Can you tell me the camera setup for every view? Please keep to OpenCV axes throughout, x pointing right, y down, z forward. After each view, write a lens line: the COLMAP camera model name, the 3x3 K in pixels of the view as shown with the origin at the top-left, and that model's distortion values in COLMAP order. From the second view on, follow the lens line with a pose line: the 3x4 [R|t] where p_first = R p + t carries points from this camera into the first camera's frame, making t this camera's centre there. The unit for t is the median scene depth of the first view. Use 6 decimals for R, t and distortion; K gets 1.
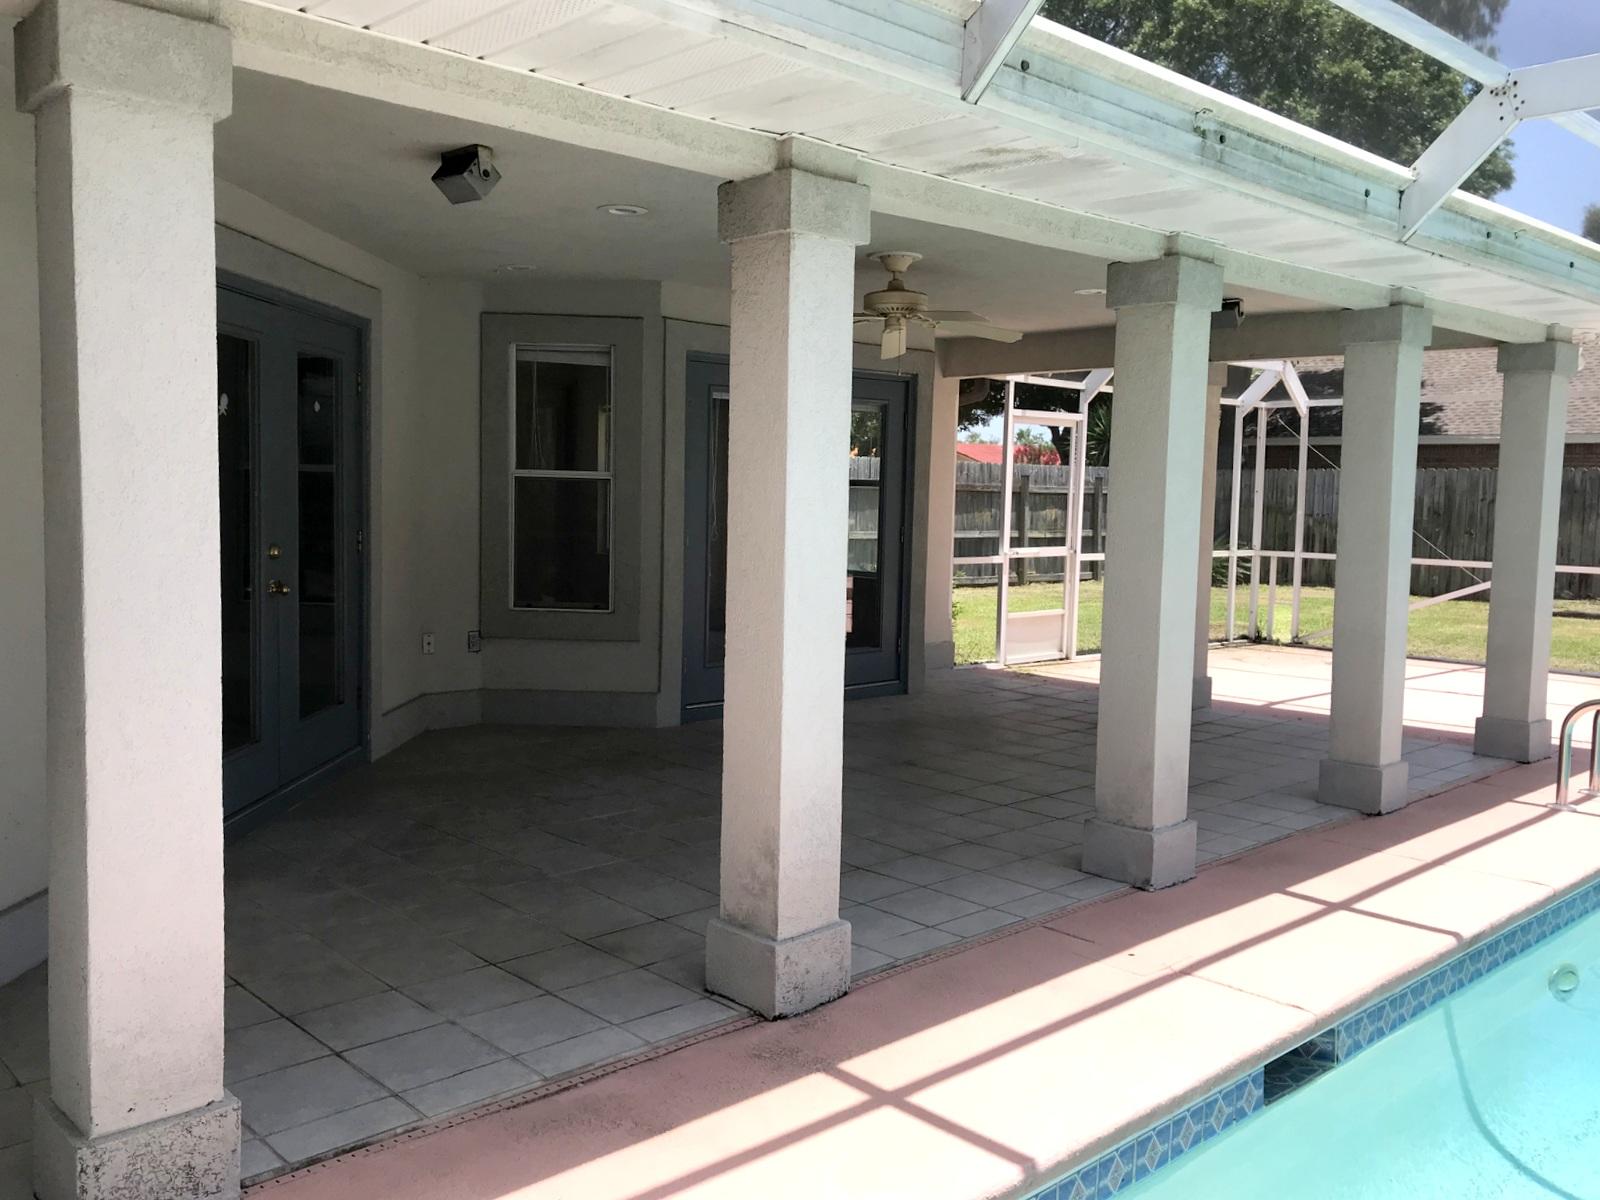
lens RADIAL K [[1352.2, 0, 828.3], [0, 1352.2, 579.2], [0, 0, 1]] dist [0.037227, -0.006102]
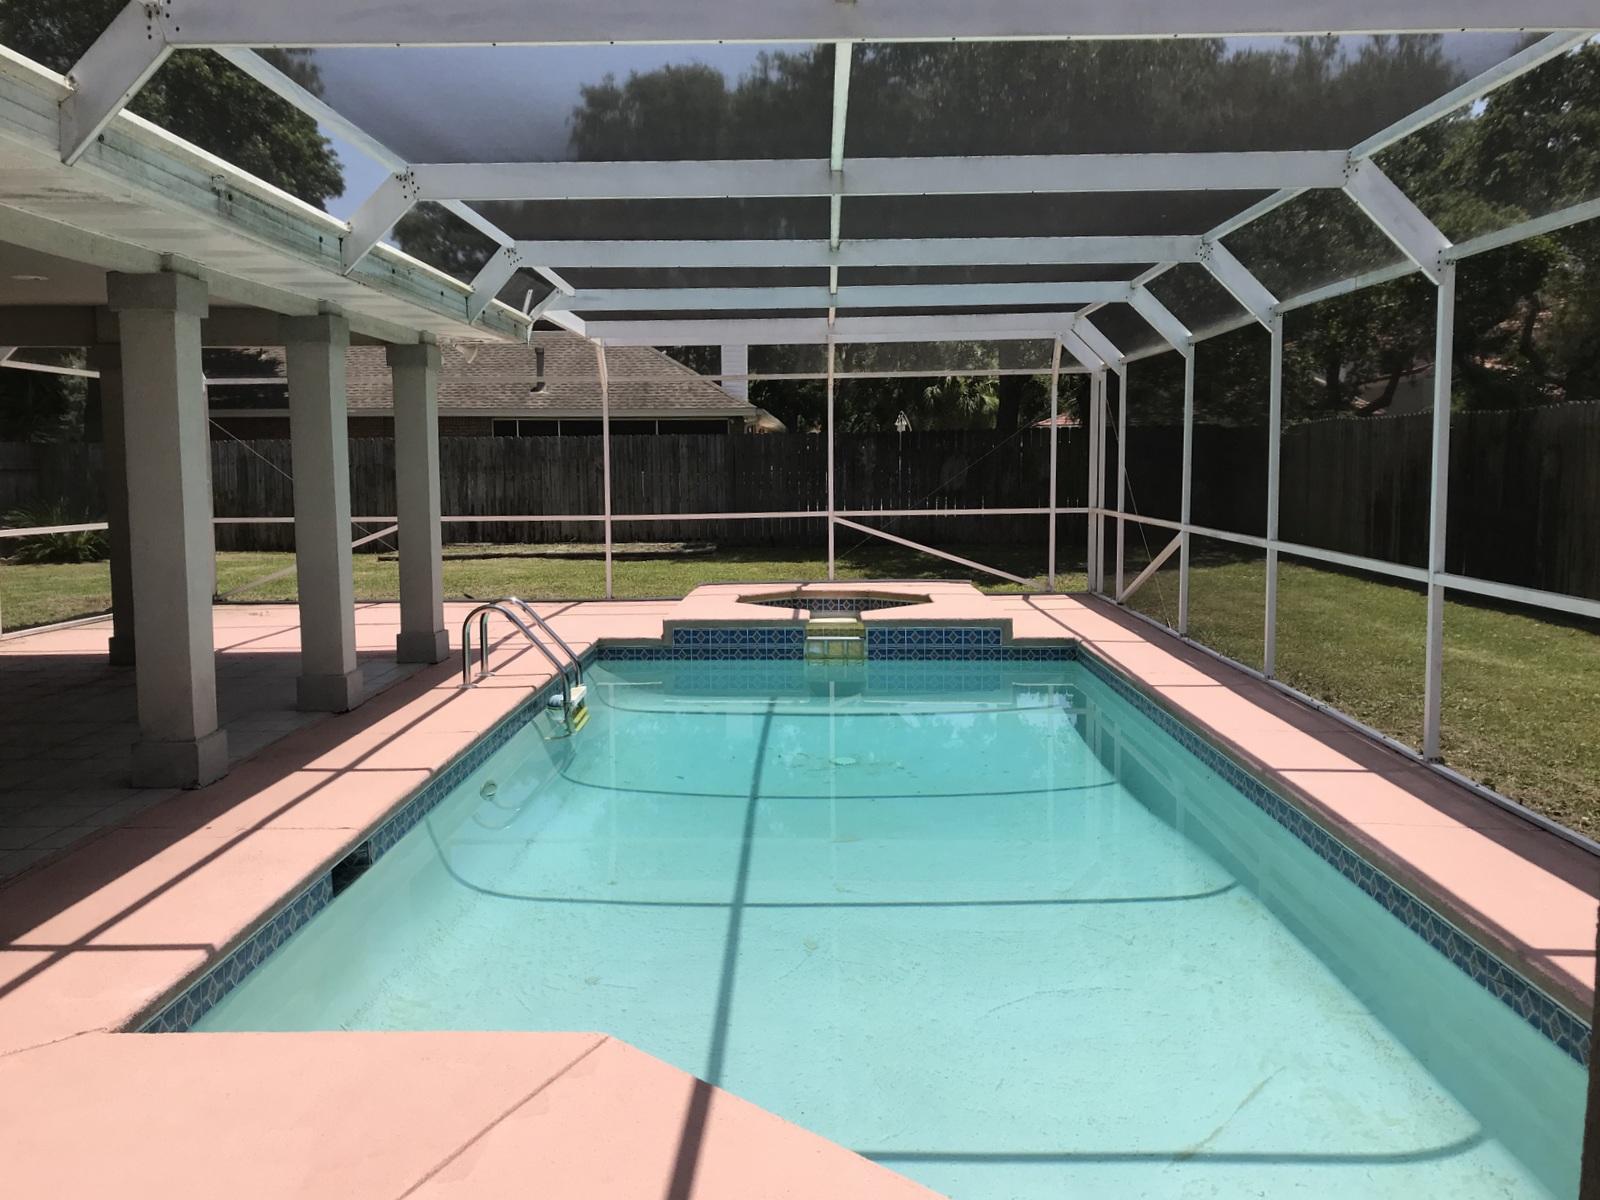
lens RADIAL K [[1352.2, 0, 798.7], [0, 1352.2, 596.9], [0, 0, 1]] dist [0.037227, -0.006102]
pose [[0.702620, -0.097226, 0.704892, -0.242978], [0.071943, 0.995251, 0.065565, 0.013909], [-0.707919, 0.004644, 0.706278, -0.270021]]
